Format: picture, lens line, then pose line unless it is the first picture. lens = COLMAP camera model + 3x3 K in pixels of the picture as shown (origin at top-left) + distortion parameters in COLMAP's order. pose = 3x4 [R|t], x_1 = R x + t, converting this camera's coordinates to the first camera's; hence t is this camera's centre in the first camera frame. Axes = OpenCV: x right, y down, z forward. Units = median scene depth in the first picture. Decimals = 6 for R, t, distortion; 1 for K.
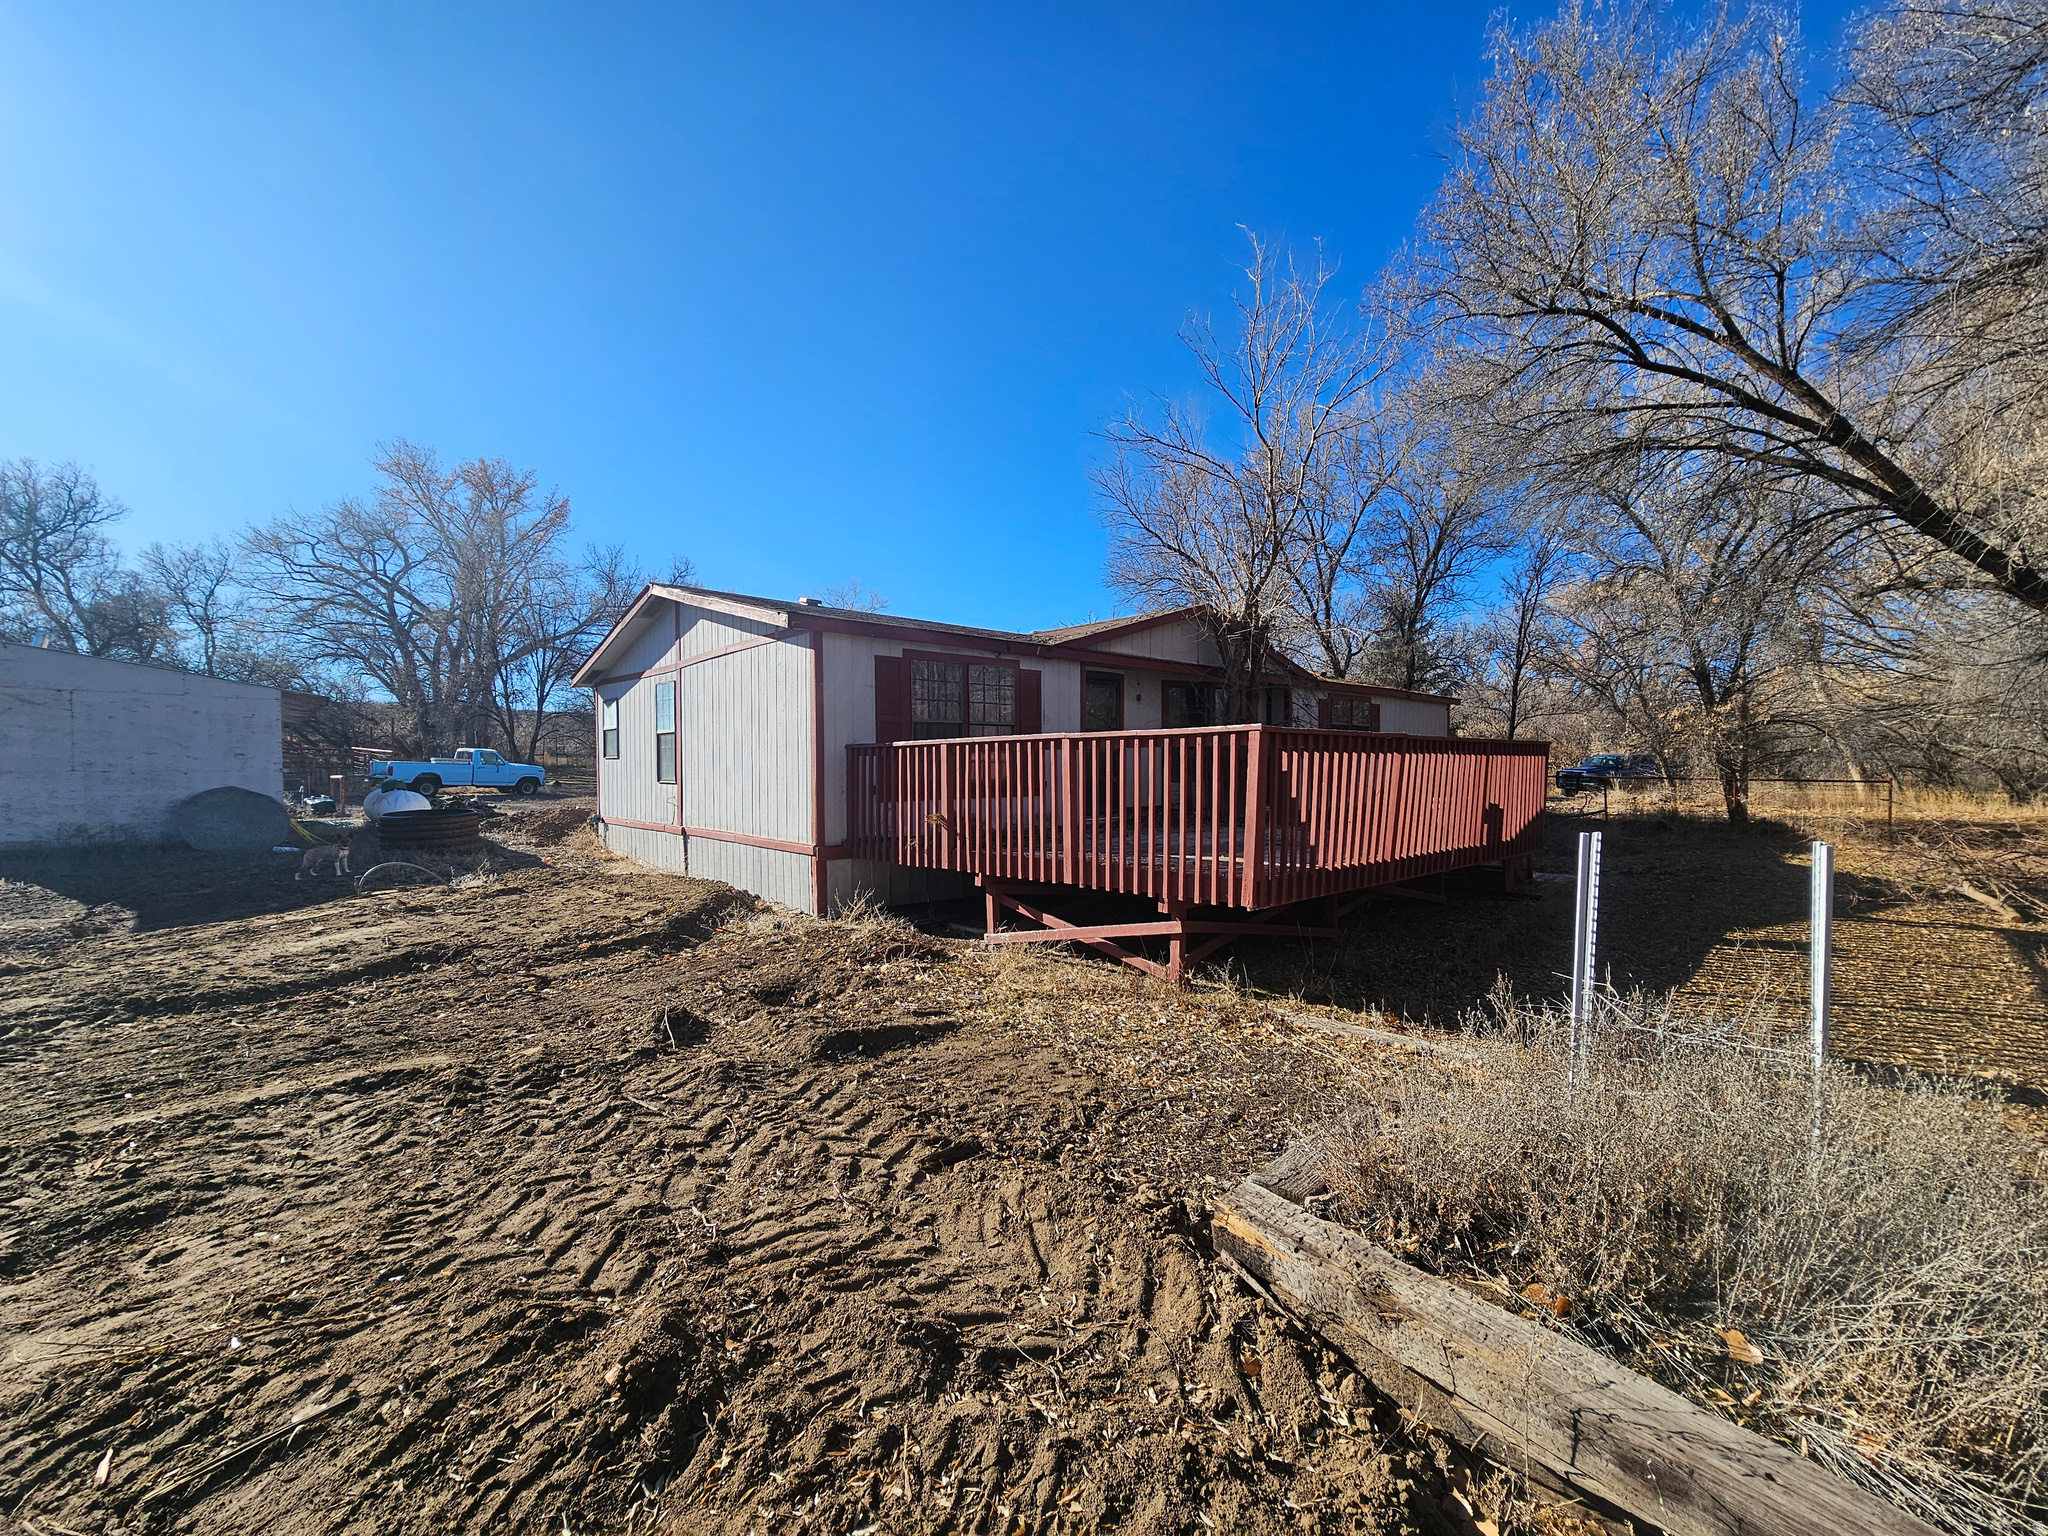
lens RADIAL K [[819.0, 0, 1025.9], [0, 819.0, 767.5], [0, 0, 1]] dist [-0.003504, -0.000585]
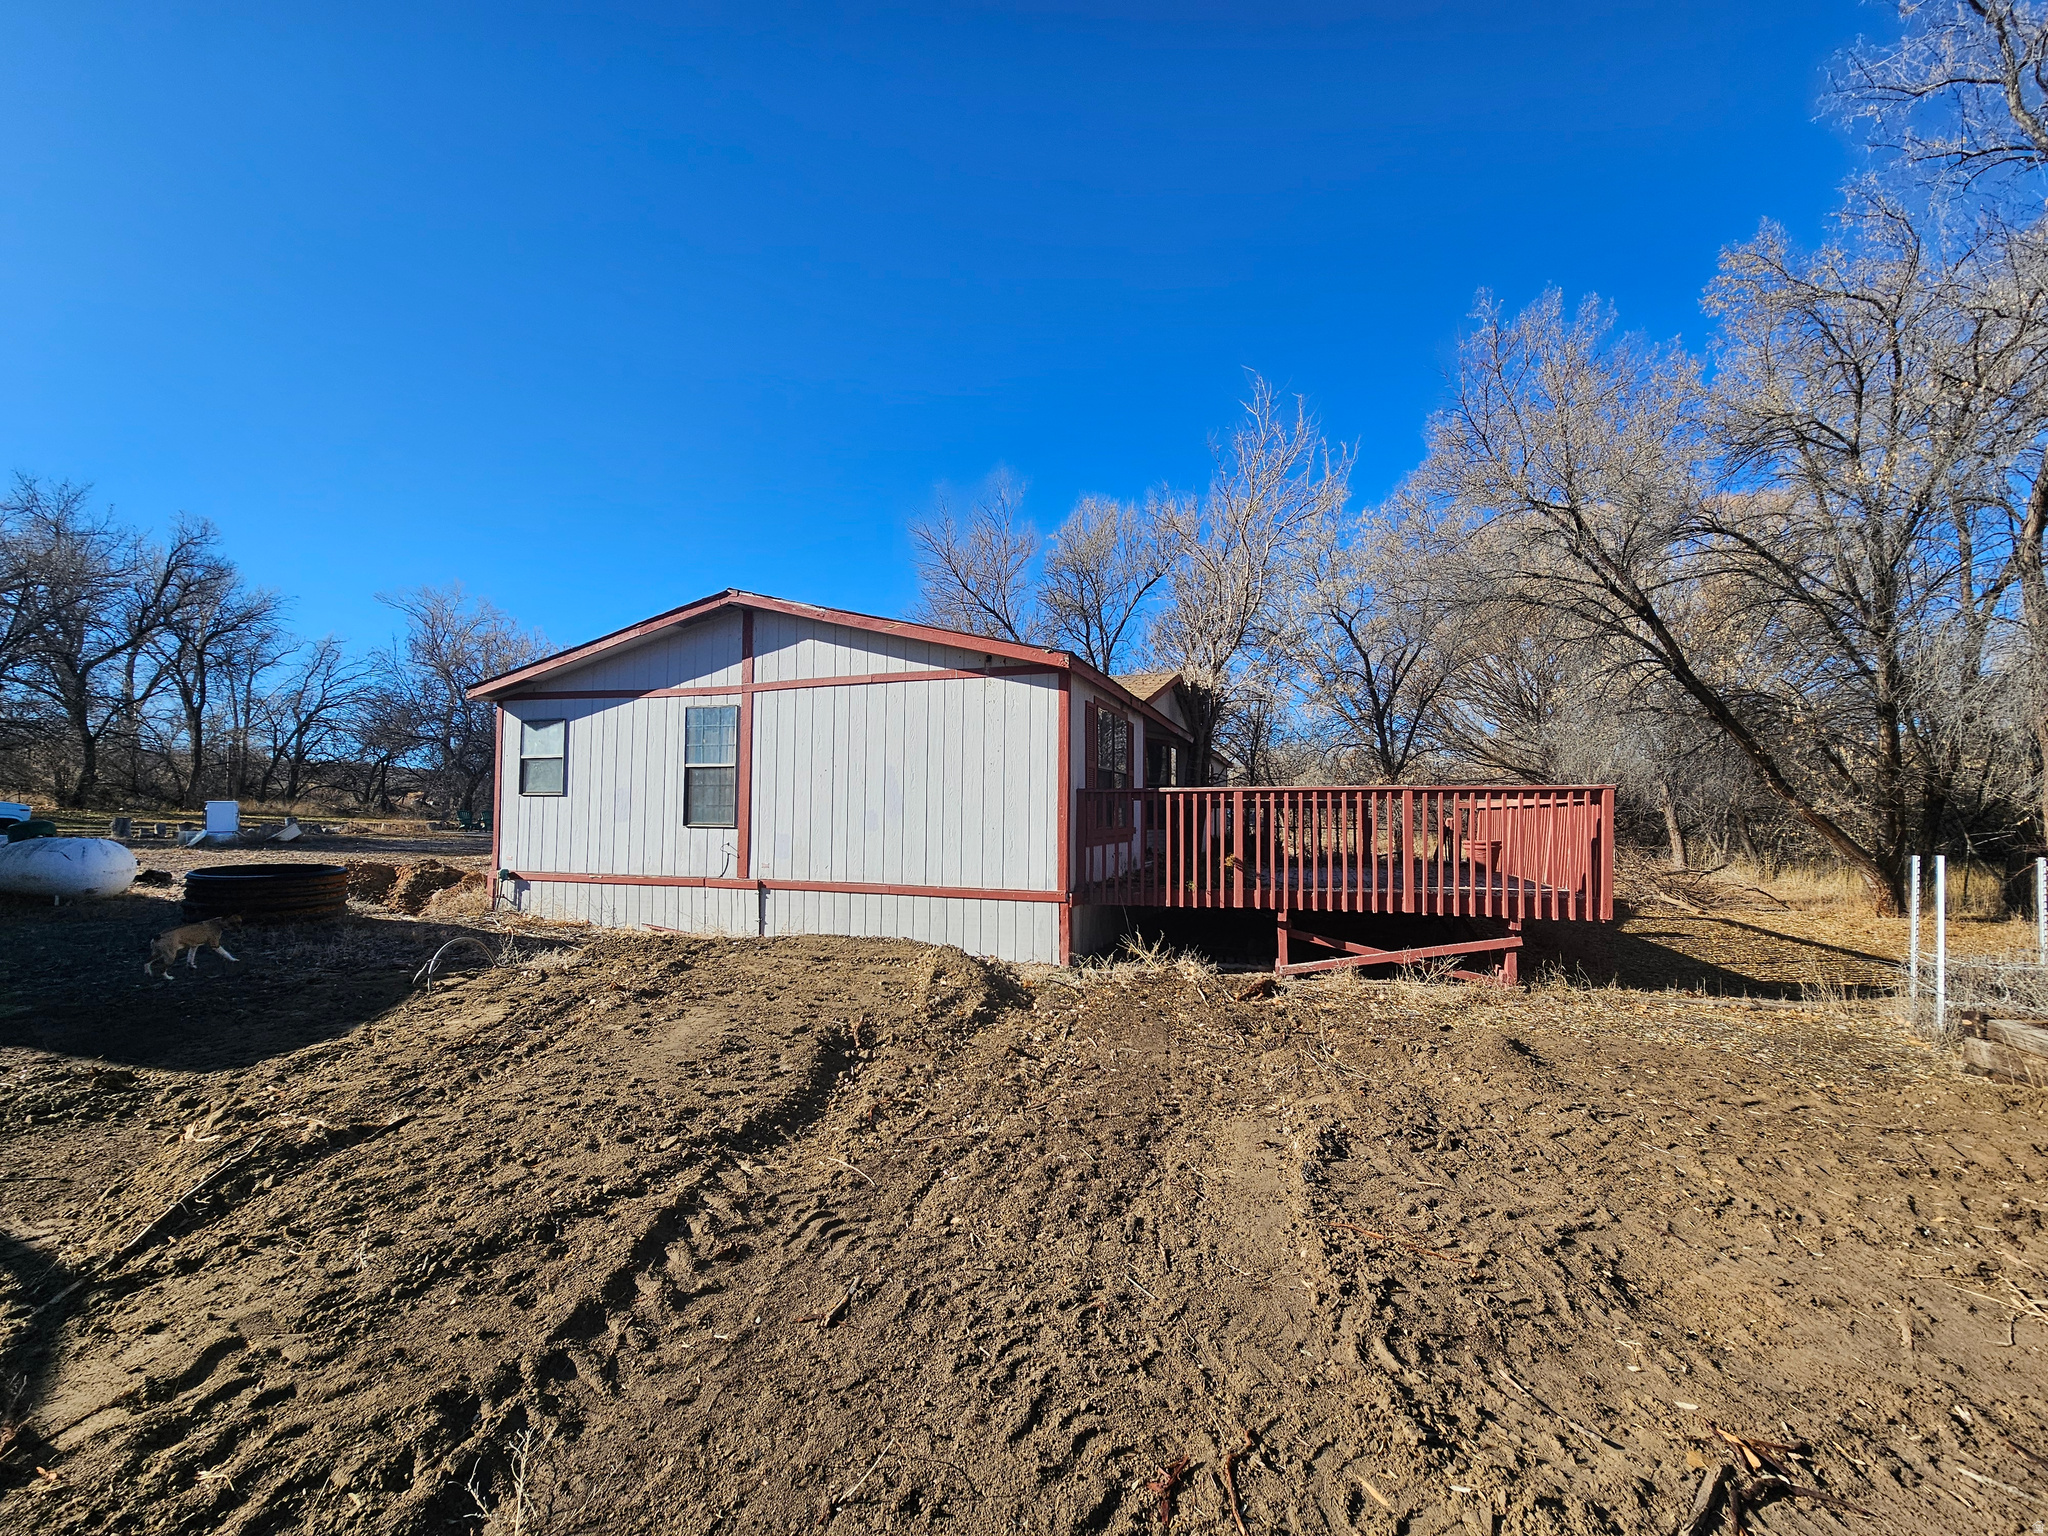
lens RADIAL K [[819.0, 0, 1026.6], [0, 819.0, 775.6], [0, 0, 1]] dist [-0.003504, -0.000585]
pose [[0.881494, 0.039272, 0.470559, -0.794431], [-0.013745, 0.998247, -0.057562, 0.015125], [-0.471994, 0.044273, 0.880489, 0.162797]]
